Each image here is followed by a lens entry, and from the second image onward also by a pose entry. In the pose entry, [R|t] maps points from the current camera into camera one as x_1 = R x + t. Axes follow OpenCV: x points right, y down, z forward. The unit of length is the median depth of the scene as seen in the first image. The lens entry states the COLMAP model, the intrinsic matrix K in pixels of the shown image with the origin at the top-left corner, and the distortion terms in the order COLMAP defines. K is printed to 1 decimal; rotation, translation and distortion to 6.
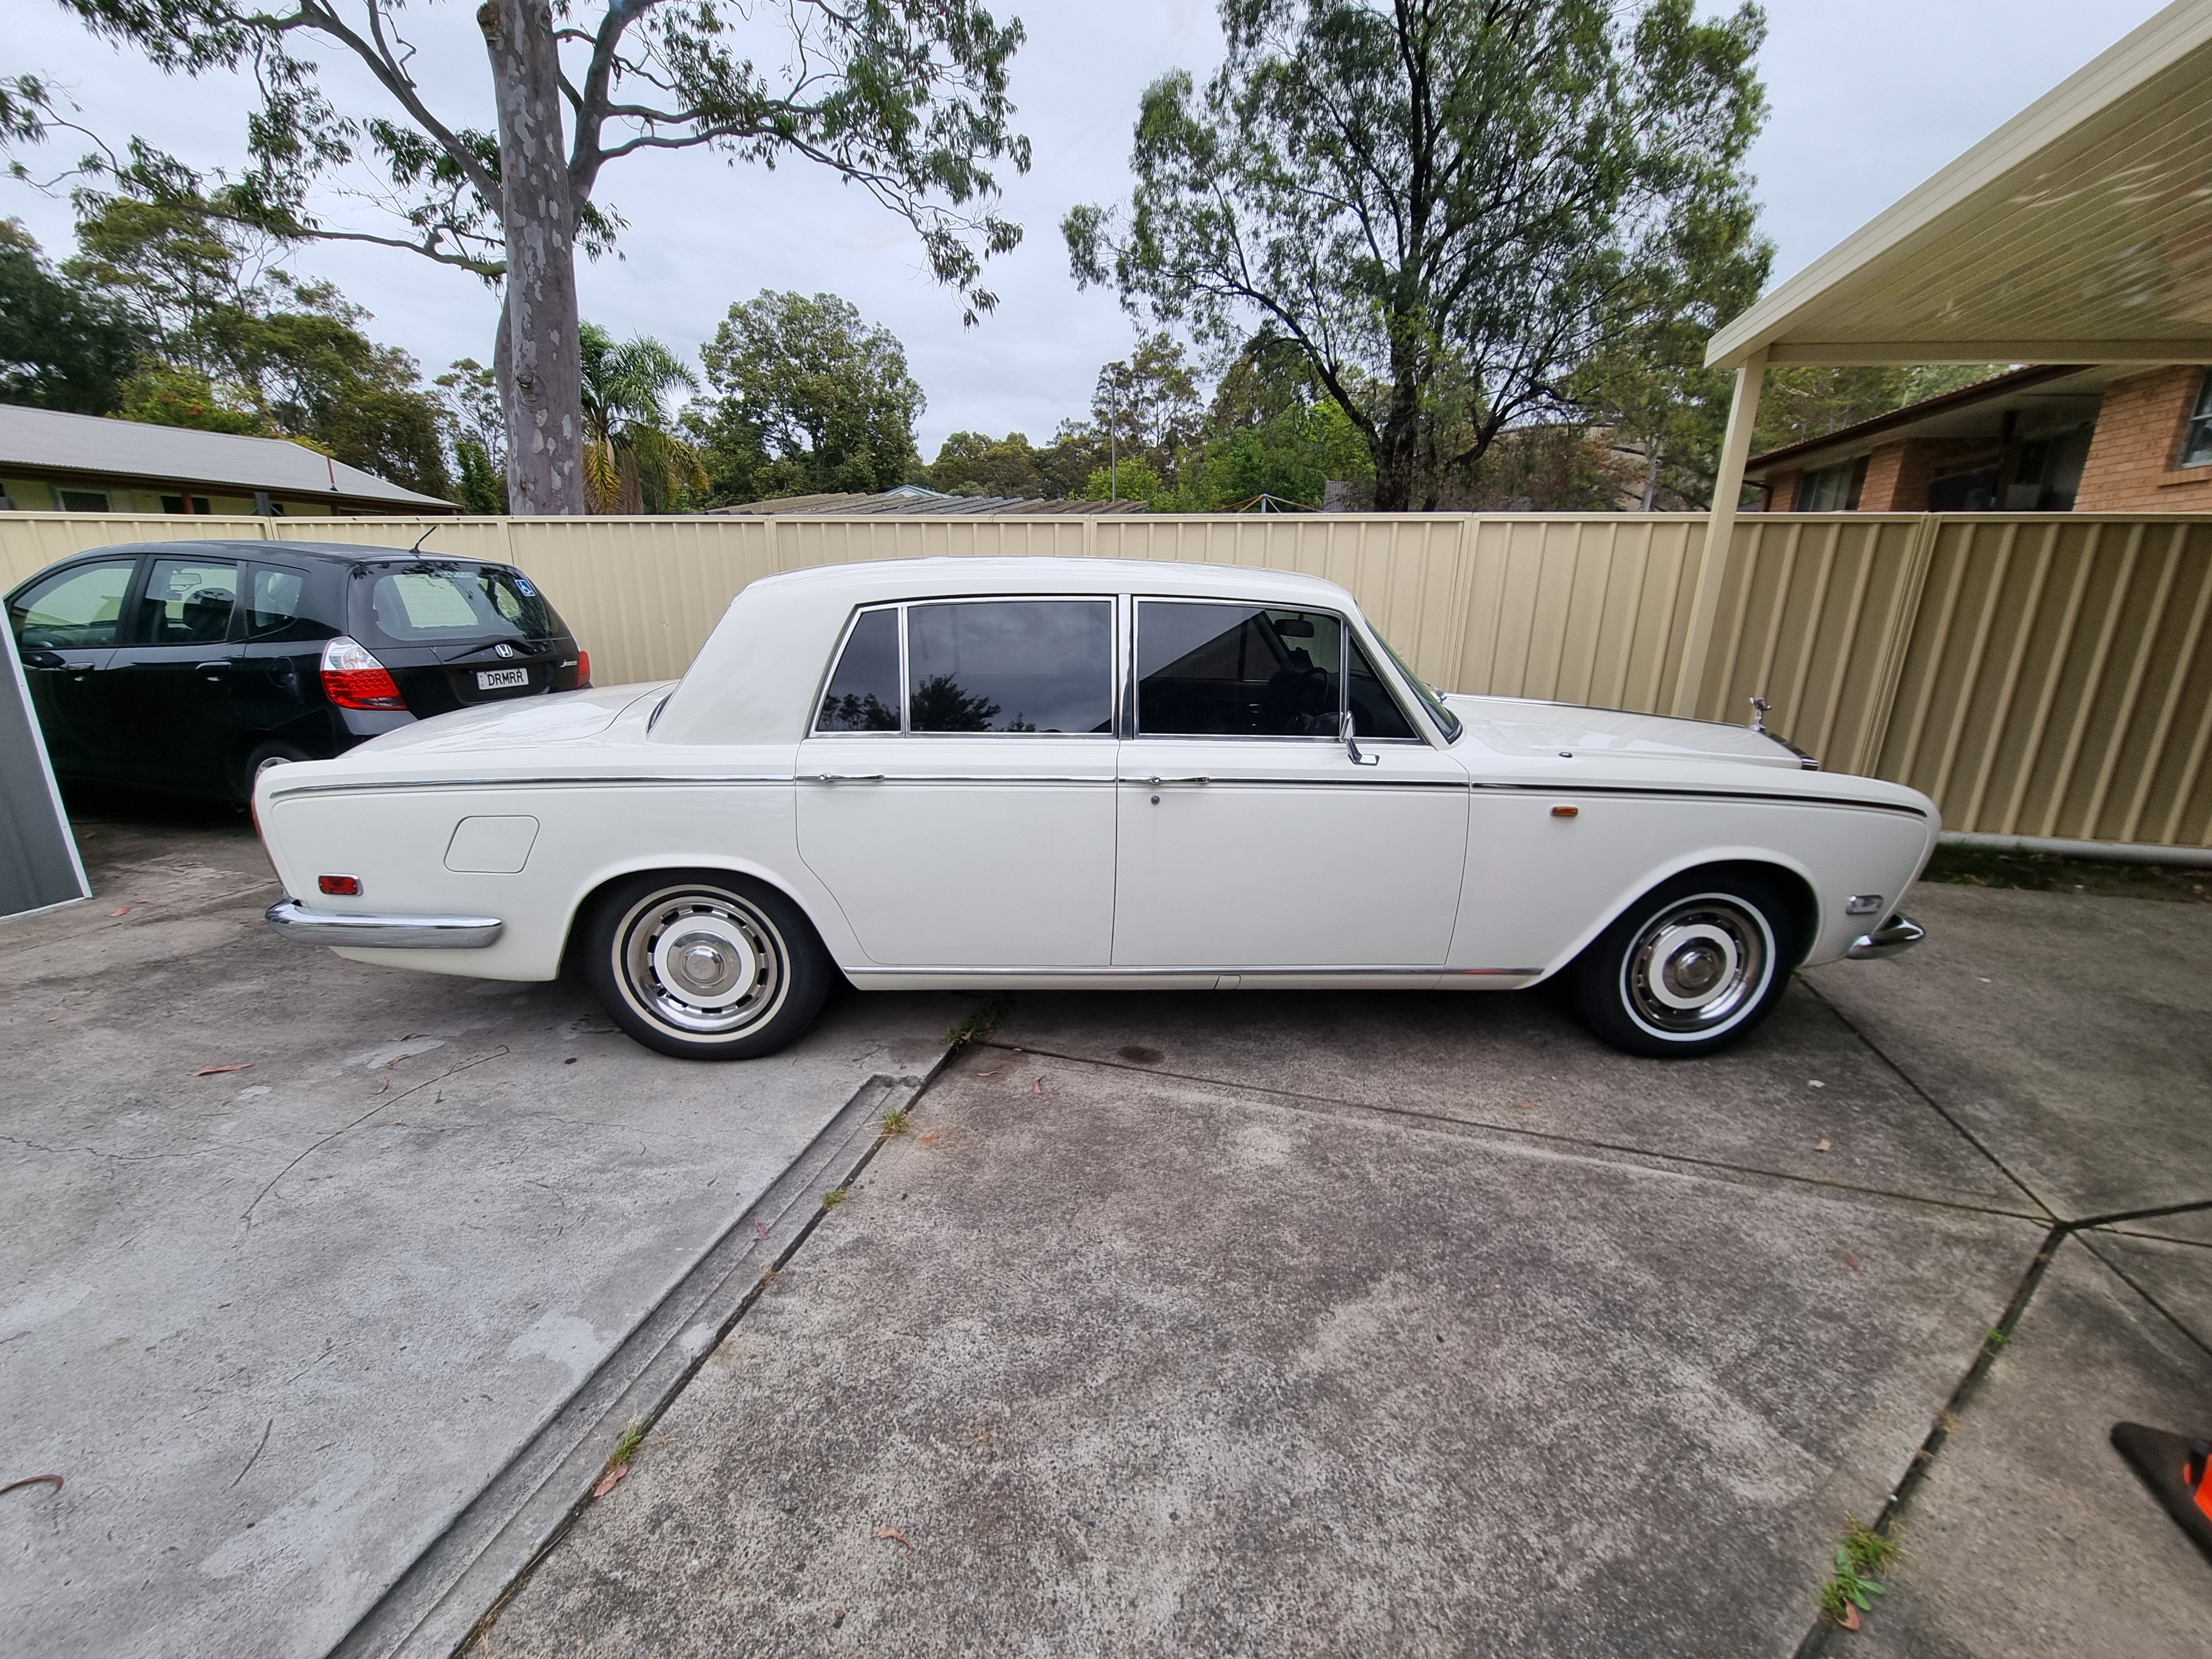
lens RADIAL K [[910.5, 0, 1101.7], [0, 910.5, 832.8], [0, 0, 1]] dist [-0.005901, -0.000045]
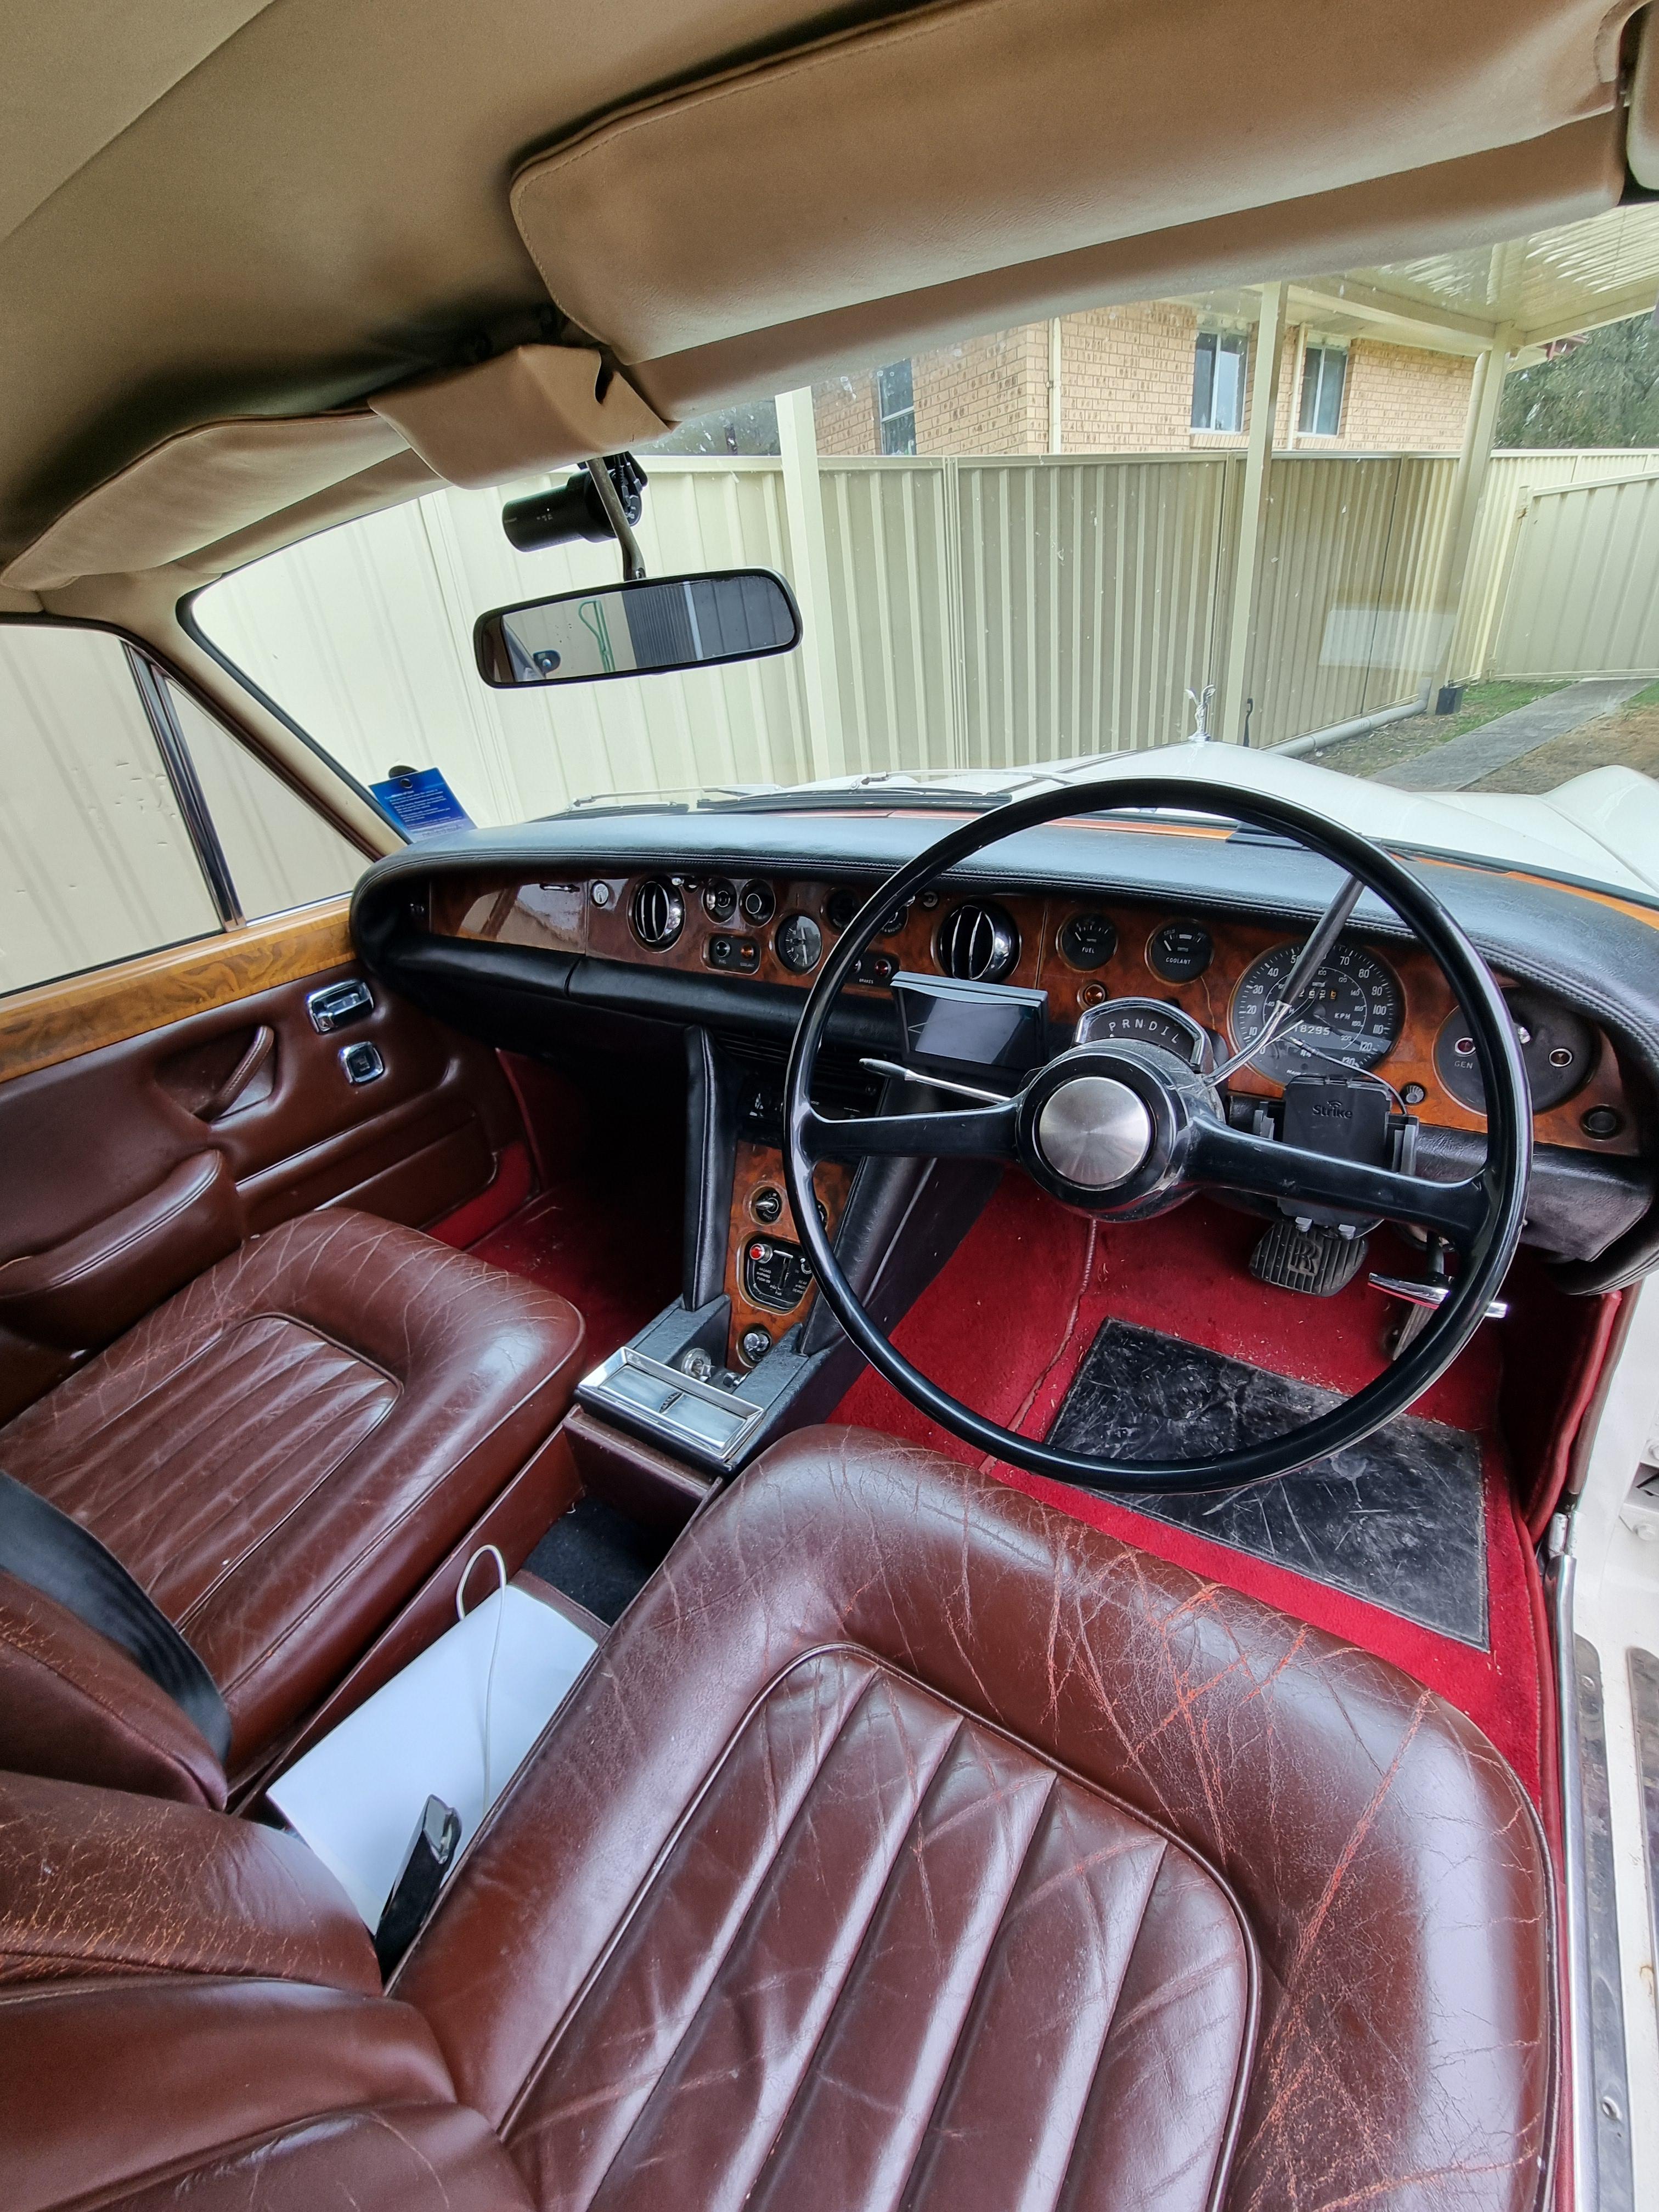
lens RADIAL K [[900.1, 0, 827.9], [0, 900.1, 1133.3], [0, 0, 1]] dist [0.000085, 0.000050]
pose [[0.581189, -0.470263, 0.664133, 0.068727], [0.339002, 0.881846, 0.327758, -0.226533], [-0.739795, 0.034654, 0.671939, 1.078370]]
